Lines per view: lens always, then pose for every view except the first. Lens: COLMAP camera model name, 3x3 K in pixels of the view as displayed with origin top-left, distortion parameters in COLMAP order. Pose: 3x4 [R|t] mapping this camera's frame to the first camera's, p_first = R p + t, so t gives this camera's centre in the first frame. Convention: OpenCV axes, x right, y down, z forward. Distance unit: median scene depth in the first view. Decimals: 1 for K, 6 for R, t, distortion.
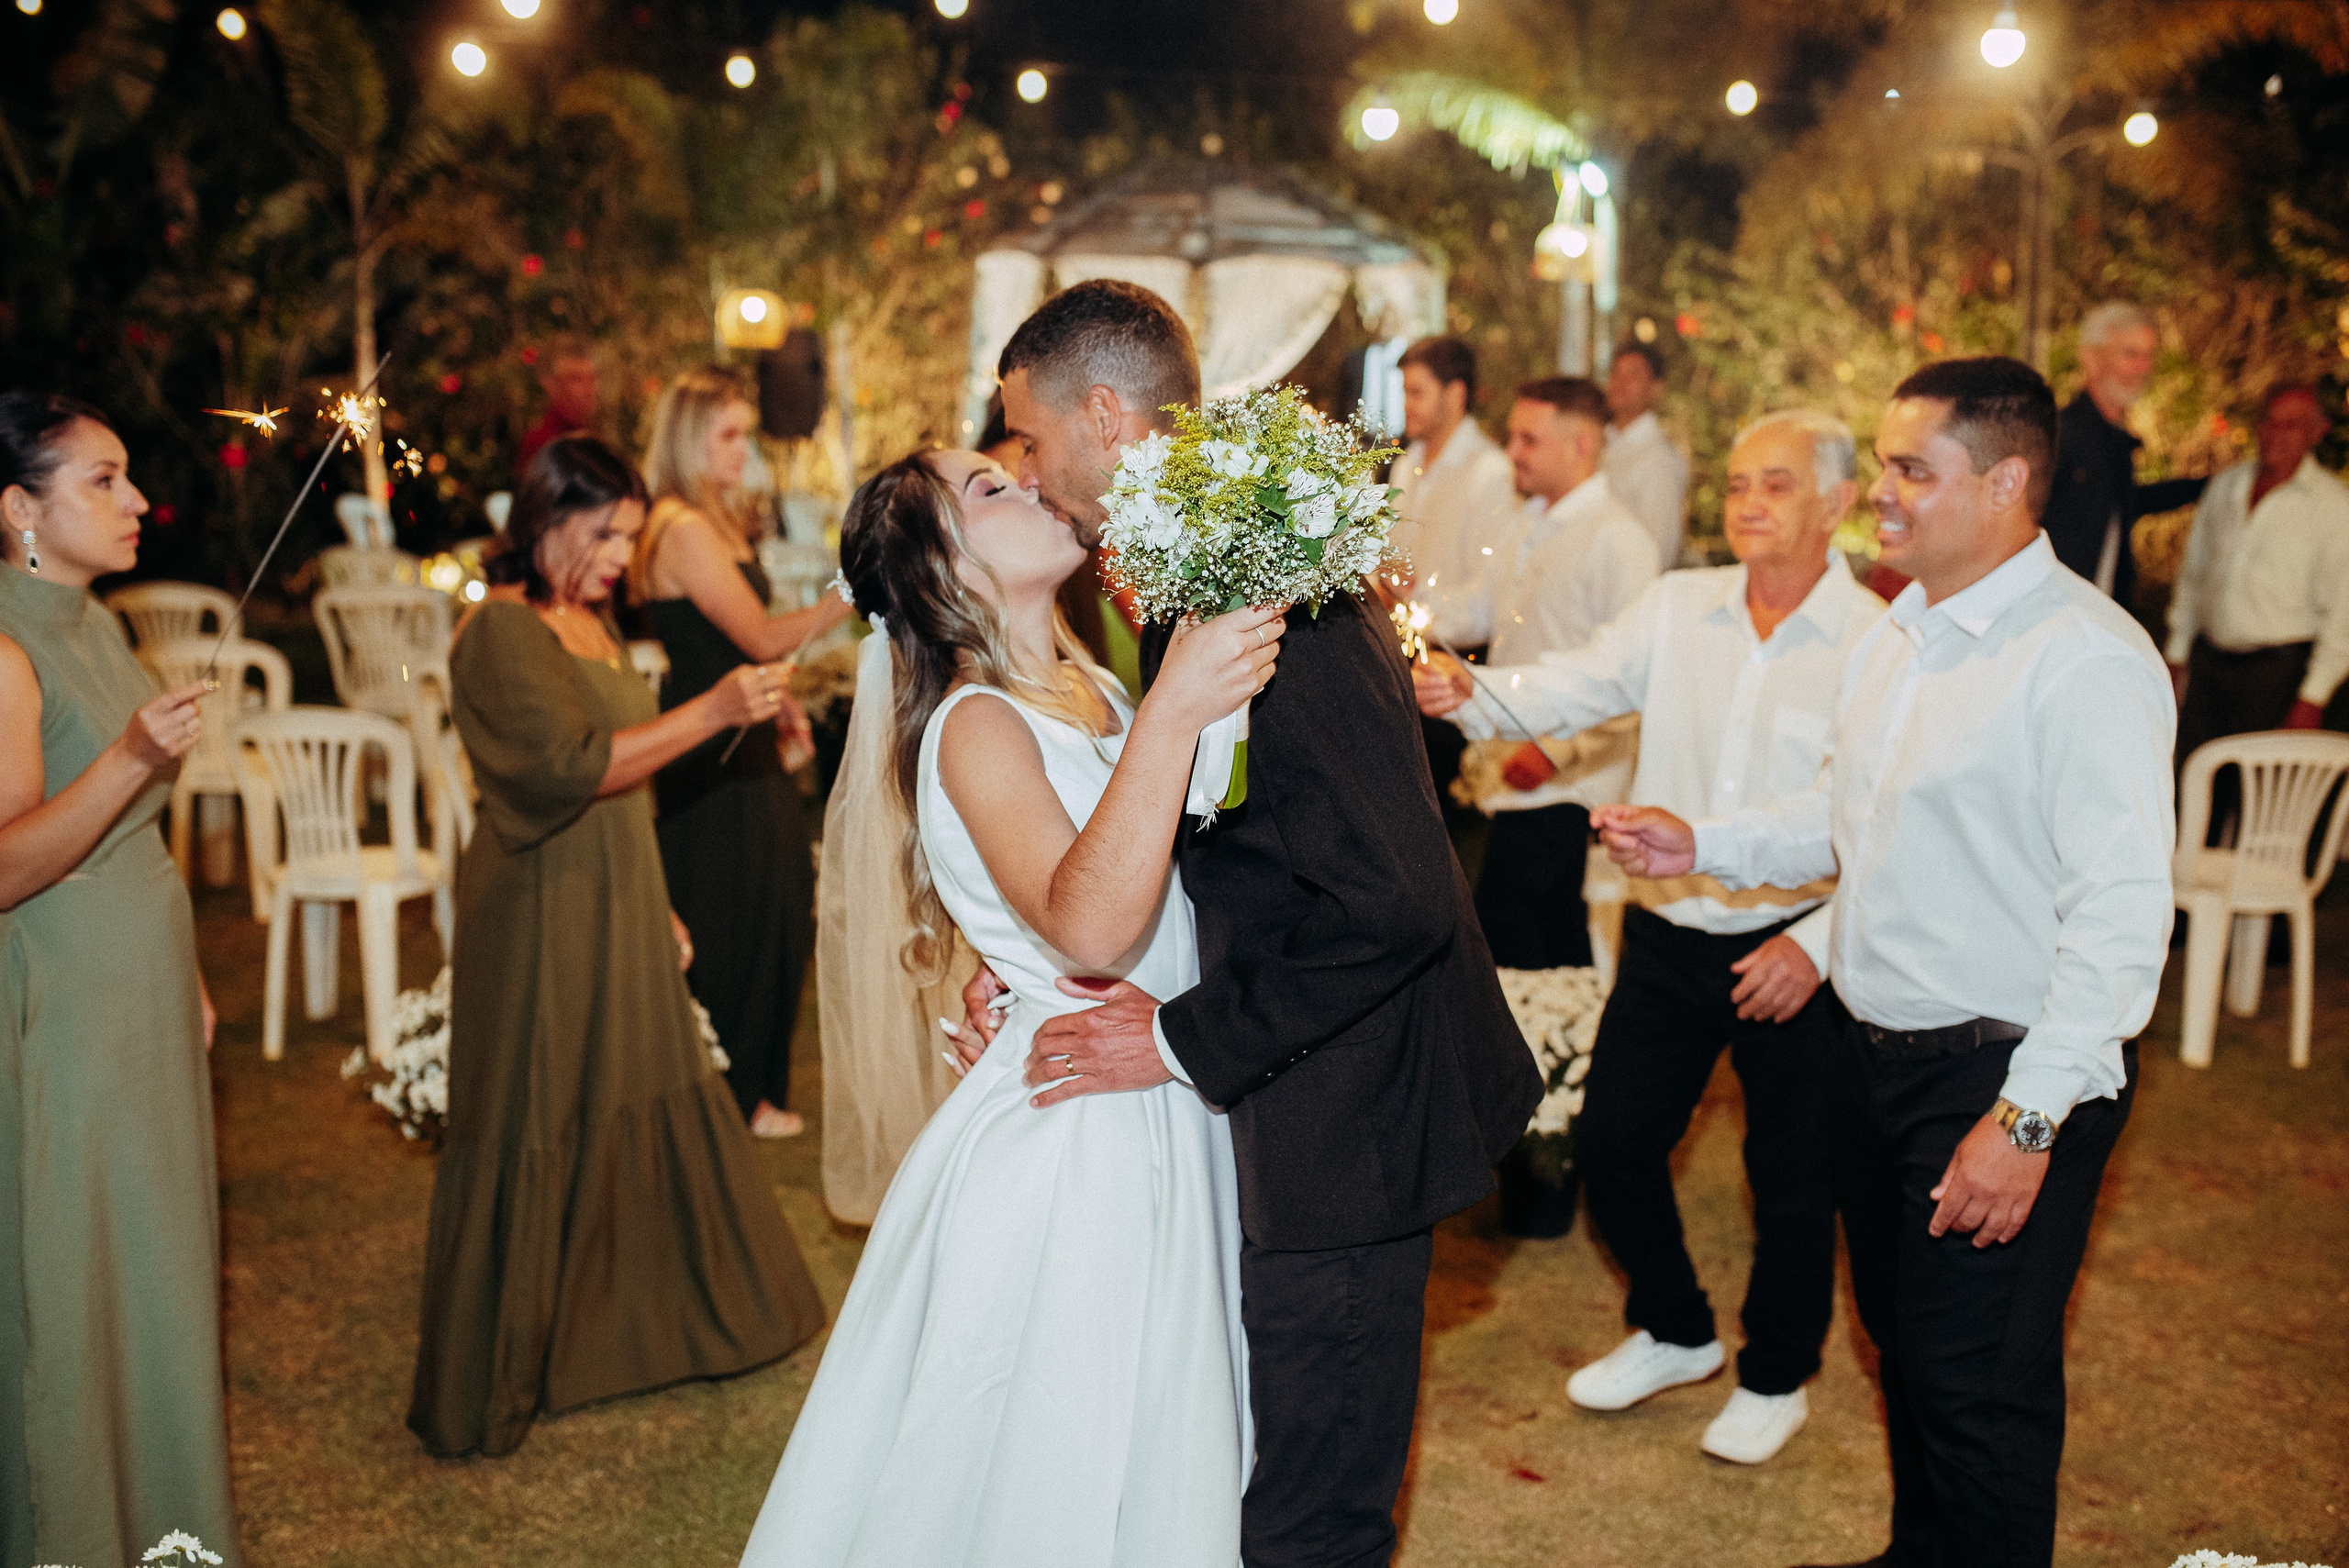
lens RADIAL K [[2352.0, 0, 1174.5], [0, 2352.0, 784.0], [0, 0, 1]] dist [-0.026444, -0.014177]
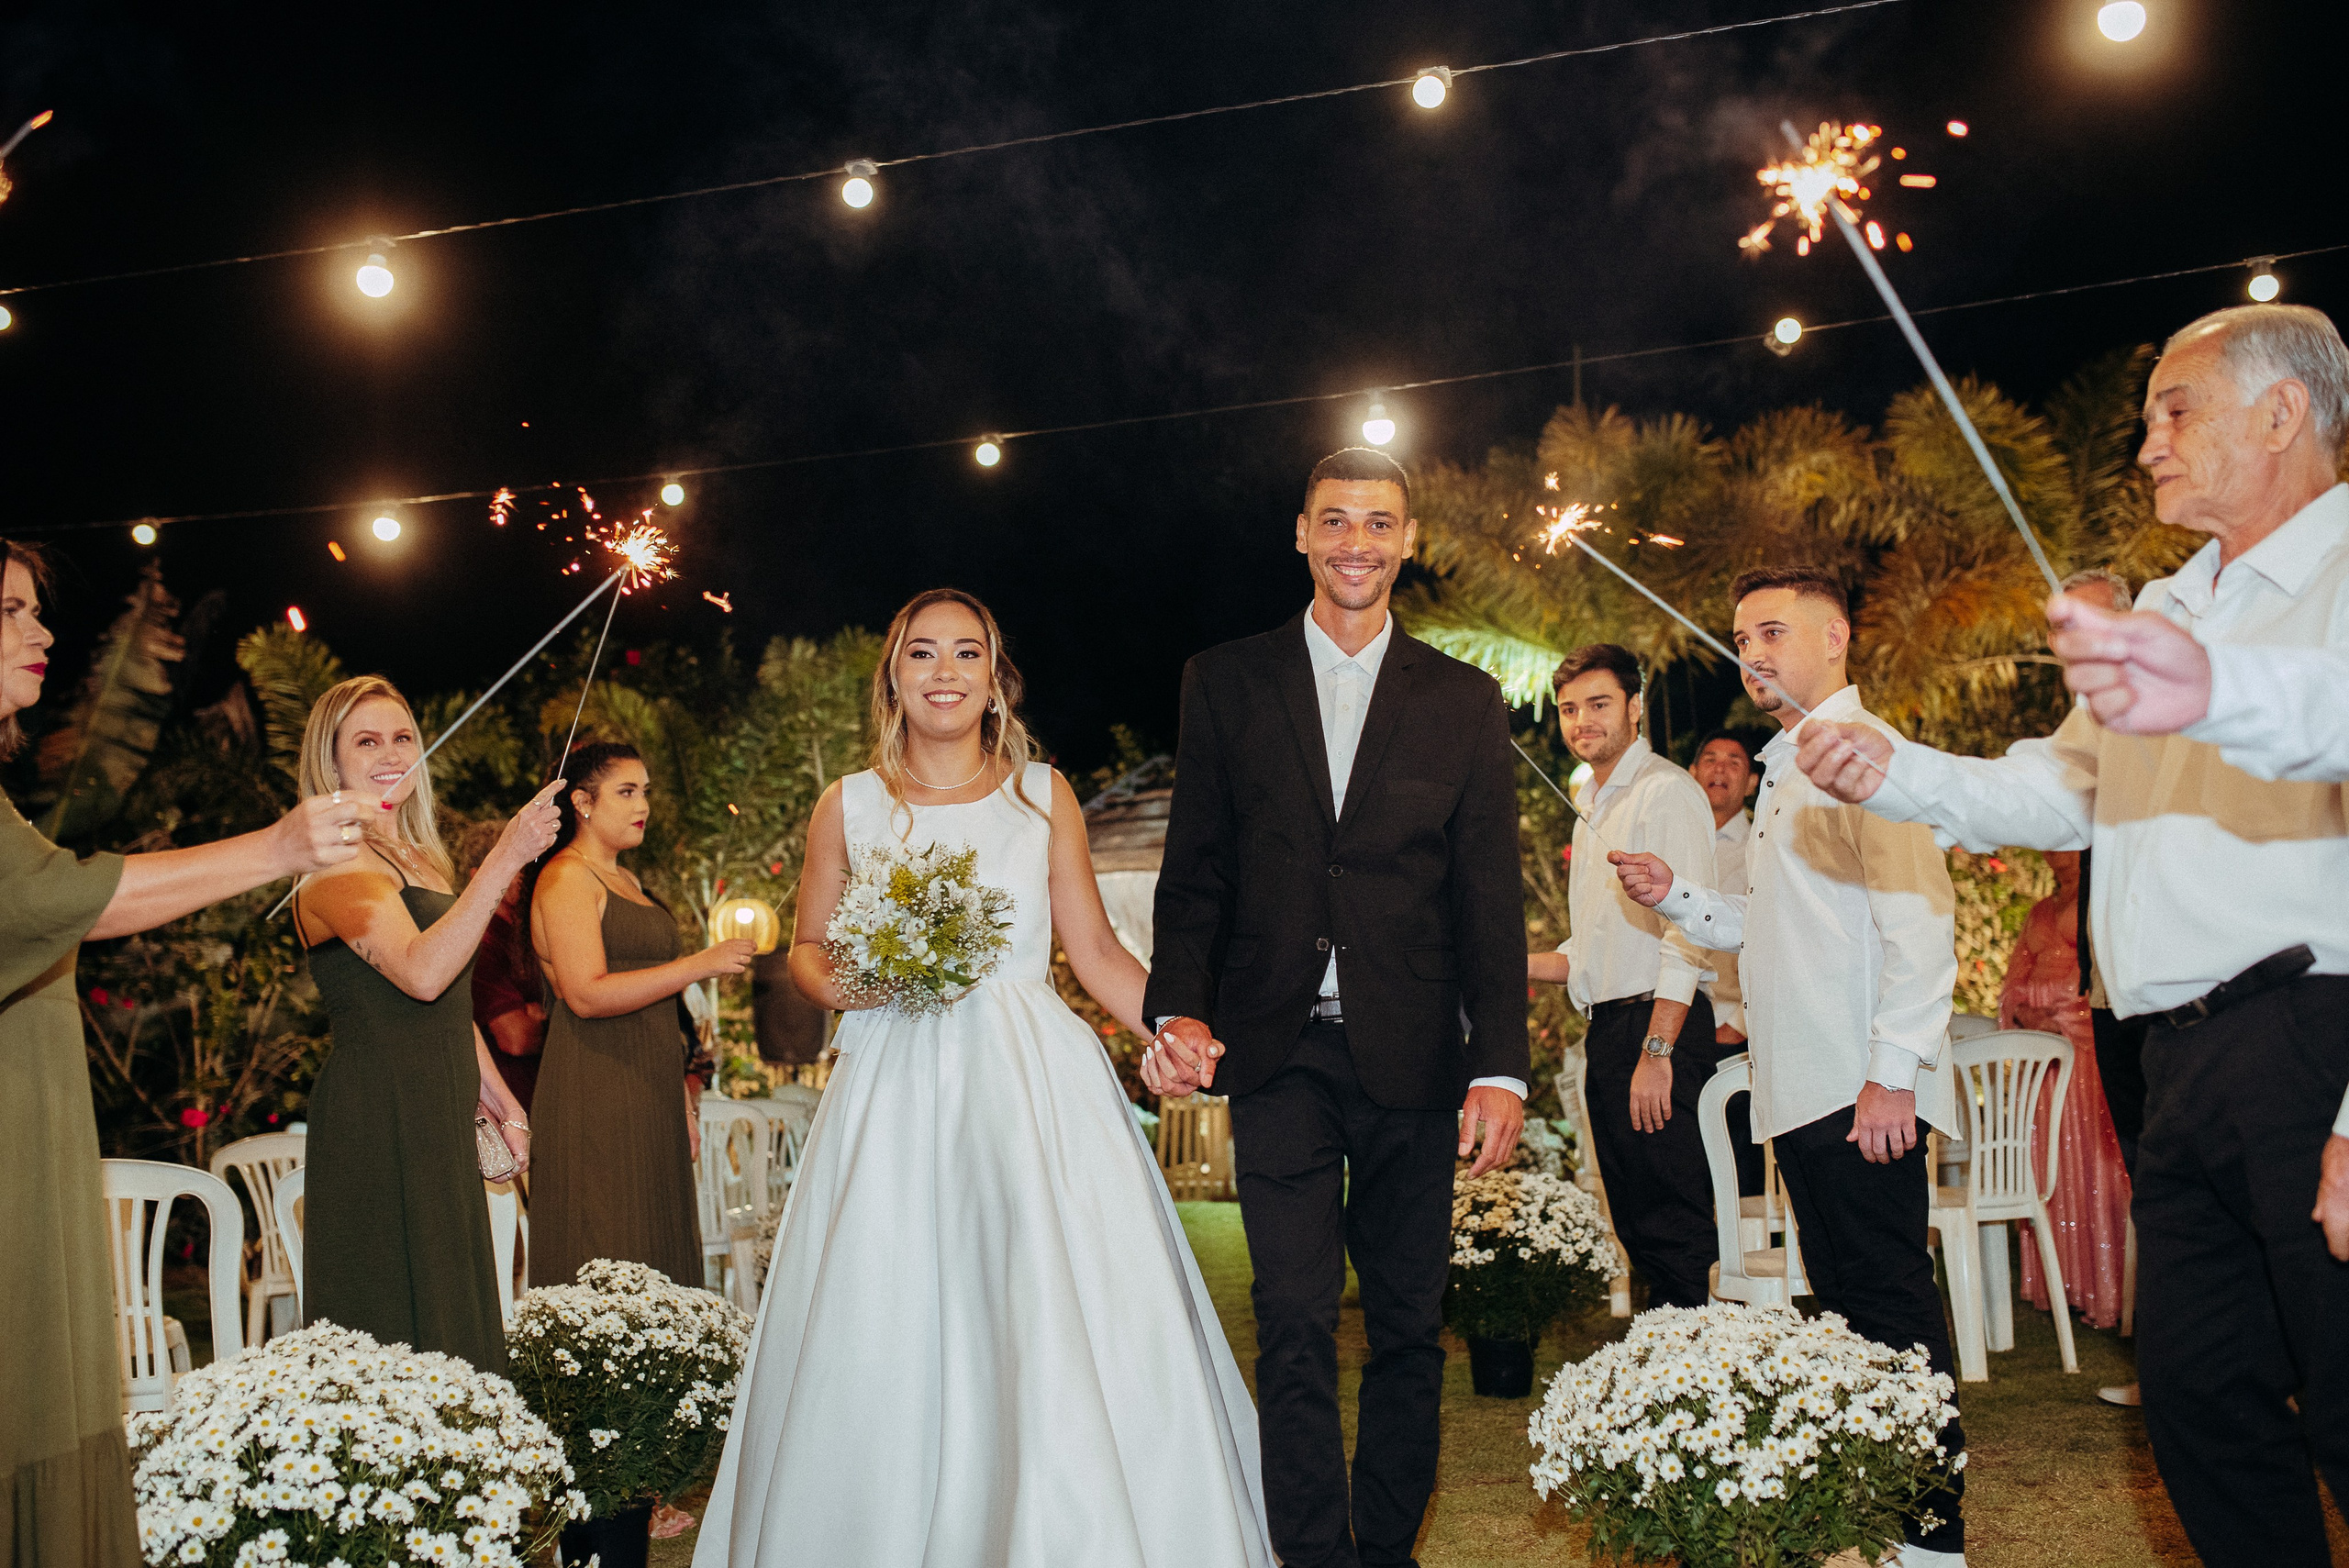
lens RADIAL K [[2308.3, 0, 1165.9], [0, 2308.3, 789.7], [0, 0, 1]] dist [-0.055242, 0.071544]
pose [[0.996774, -0.079549, -0.010617, 0.002834], [0.072028, 0.945078, -0.318809, 0.051374], [0.035395, 0.317016, 0.947760, 0.099102]]
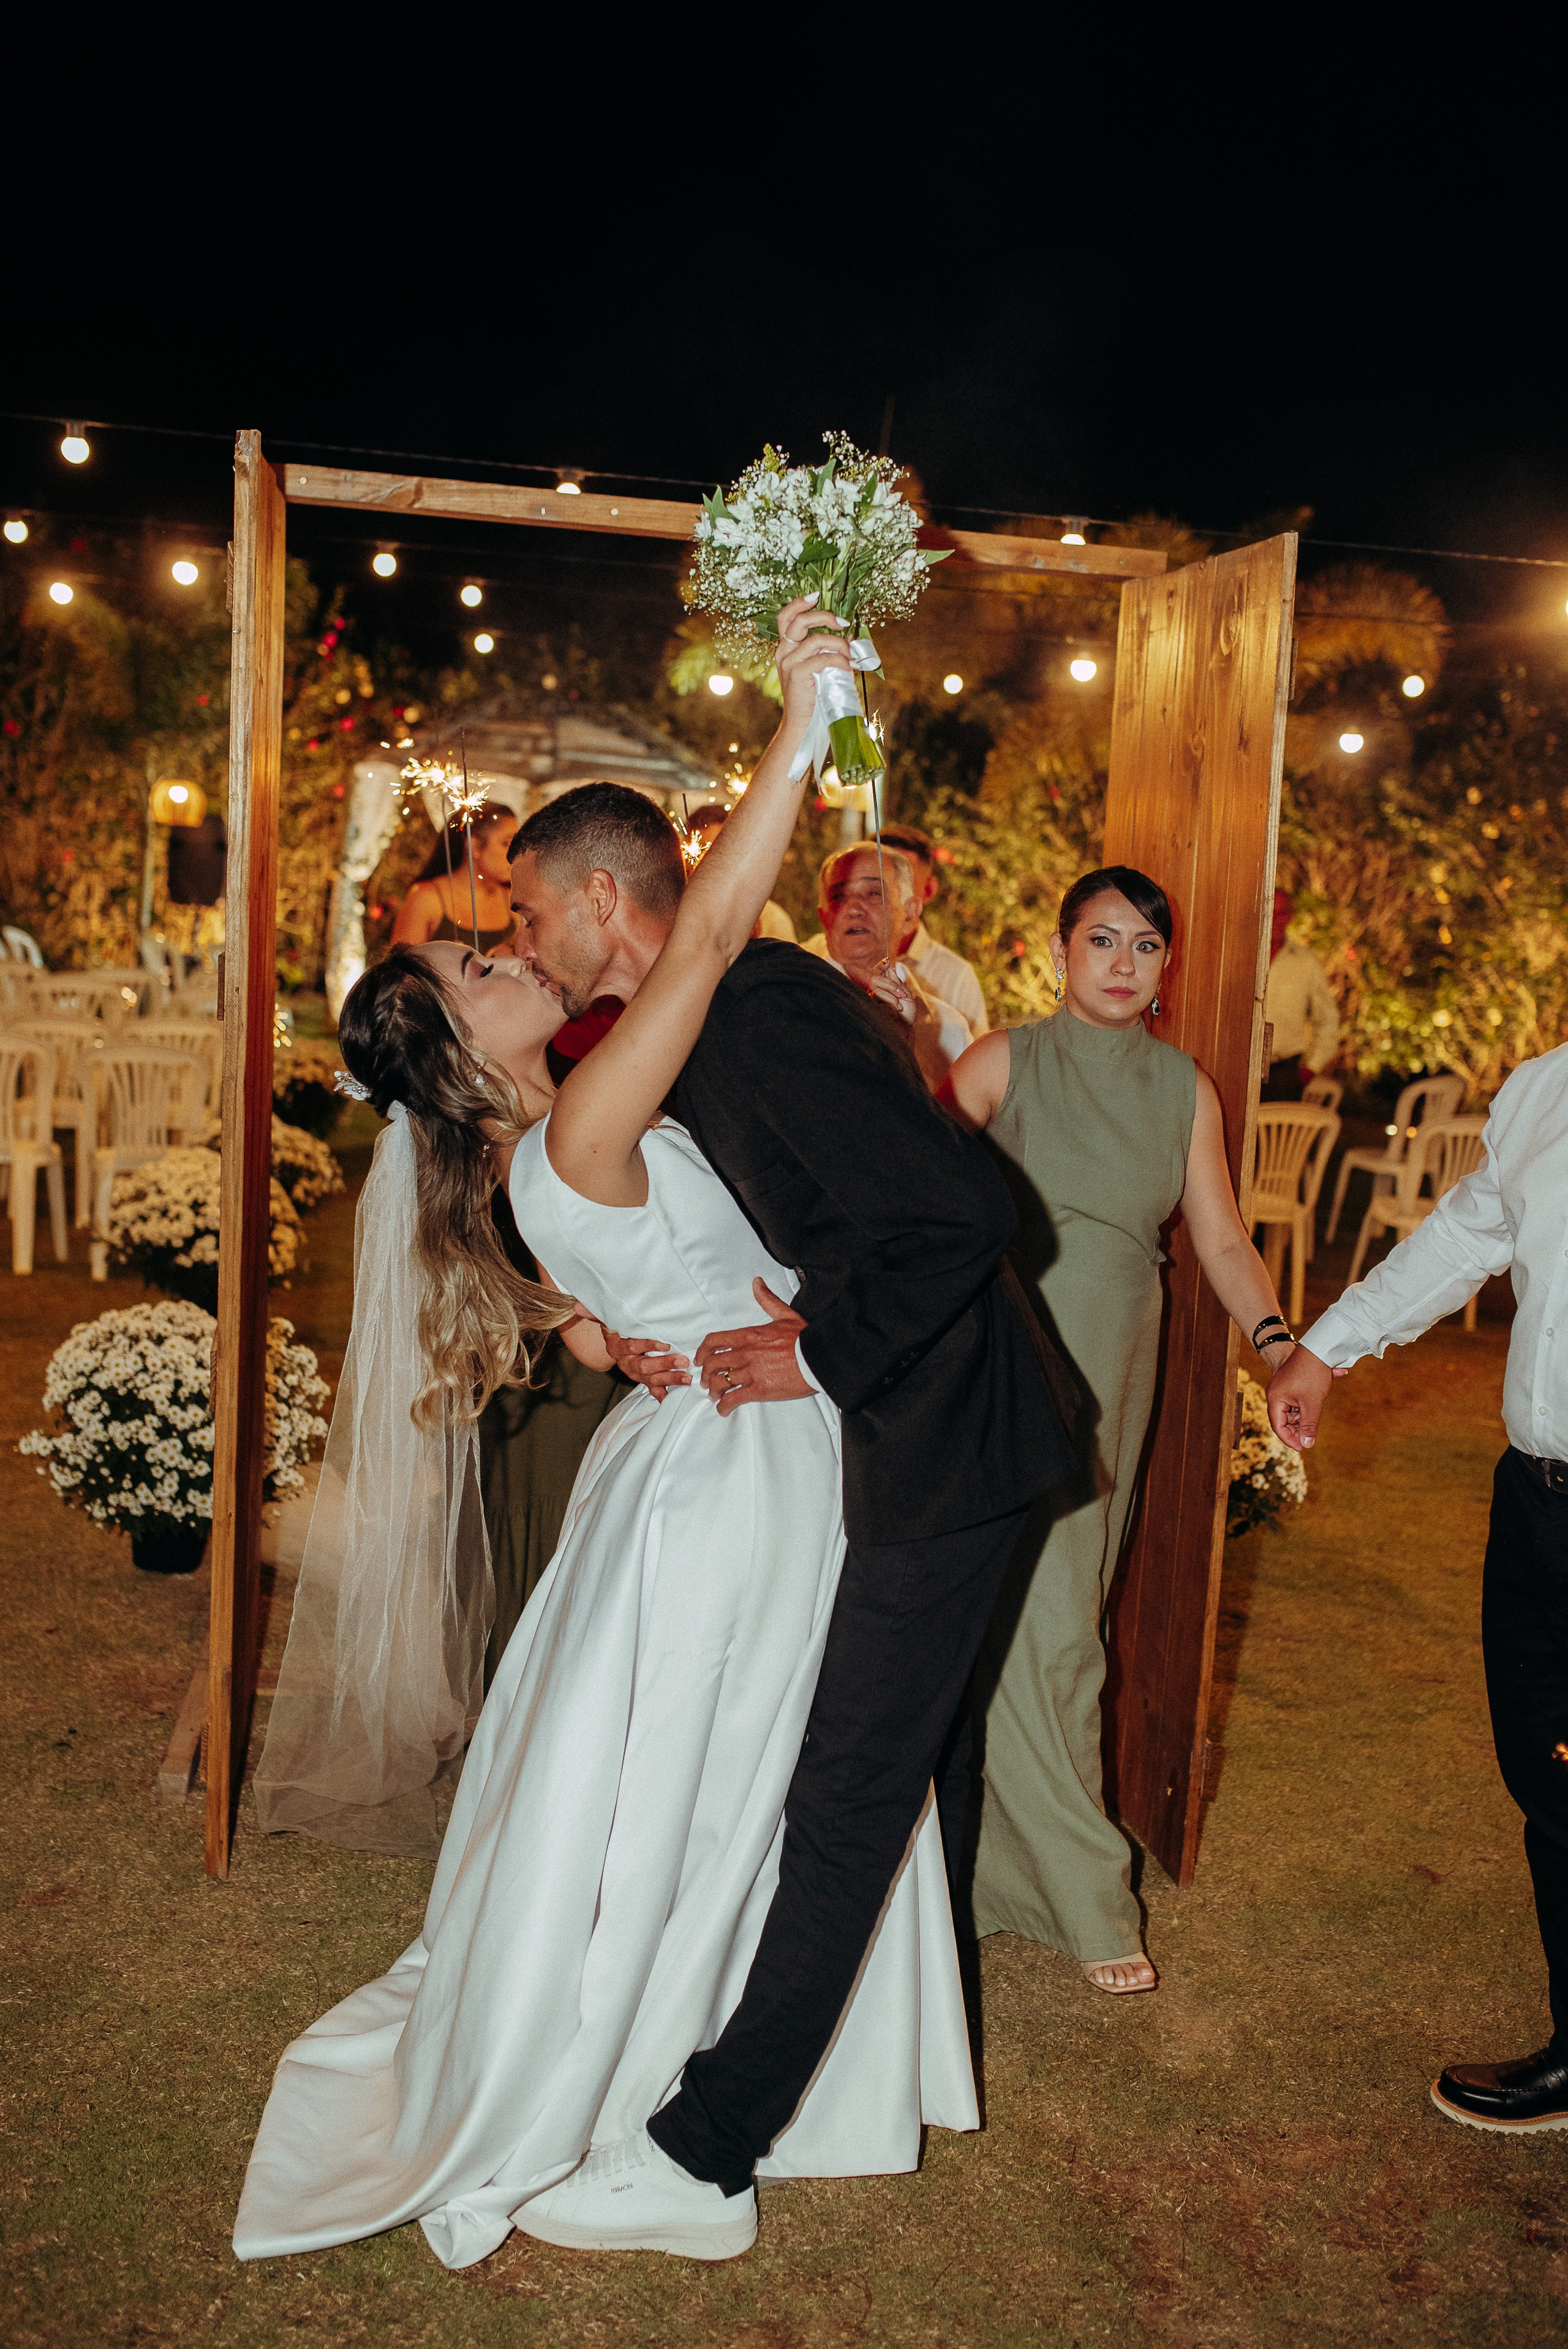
lens RADIAL K [[2457.2, 0, 784.0], [0, 2457.2, 1174.5], [0, 0, 1]] dist [-0.055008, 0.053266]
pose [[0.989223, 0.038315, 0.141314, -0.037462], [-0.028713, 0.997177, -0.069374, 0.063417], [-0.143573, 0.064568, 0.987531, -0.244729]]
